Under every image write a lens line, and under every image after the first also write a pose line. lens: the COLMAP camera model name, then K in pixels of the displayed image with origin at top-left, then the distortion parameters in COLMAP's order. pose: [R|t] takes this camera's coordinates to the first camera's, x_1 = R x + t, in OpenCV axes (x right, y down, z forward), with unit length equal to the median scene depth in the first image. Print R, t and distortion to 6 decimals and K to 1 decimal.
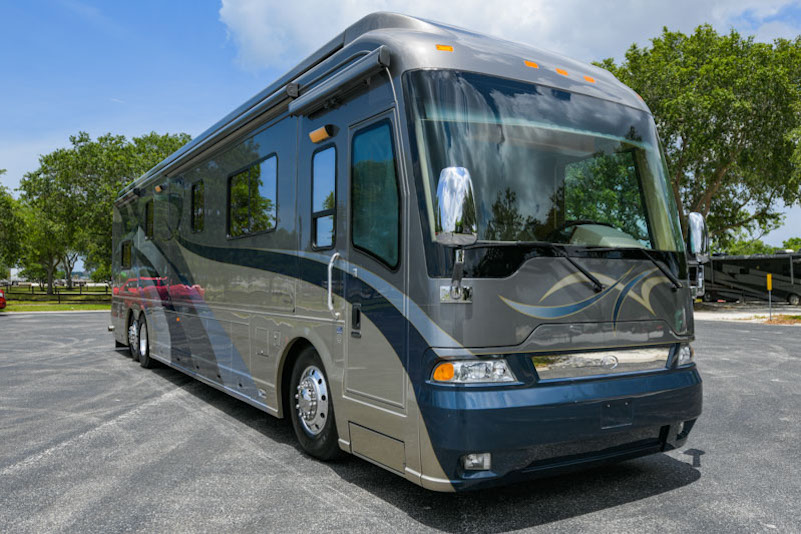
lens RADIAL K [[622.1, 0, 352.0], [0, 622.1, 287.4], [0, 0, 1]] dist [-0.006343, -0.002764]
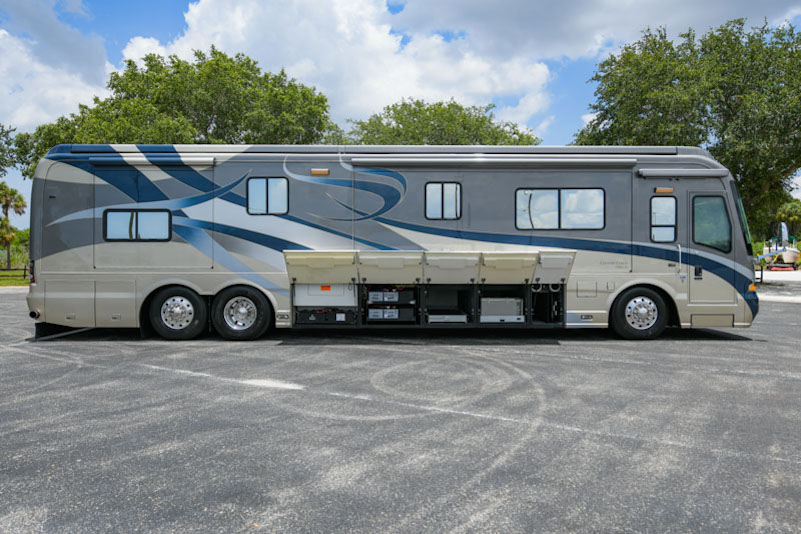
lens RADIAL K [[573.4, 0, 408.4], [0, 573.4, 266.8], [0, 0, 1]] dist [-0.004376, -0.000989]
pose [[0.545710, -0.012042, 0.837888, -2.302800], [0.002365, 0.999915, 0.012831, -0.000618], [-0.837971, -0.005020, 0.545692, 0.663257]]
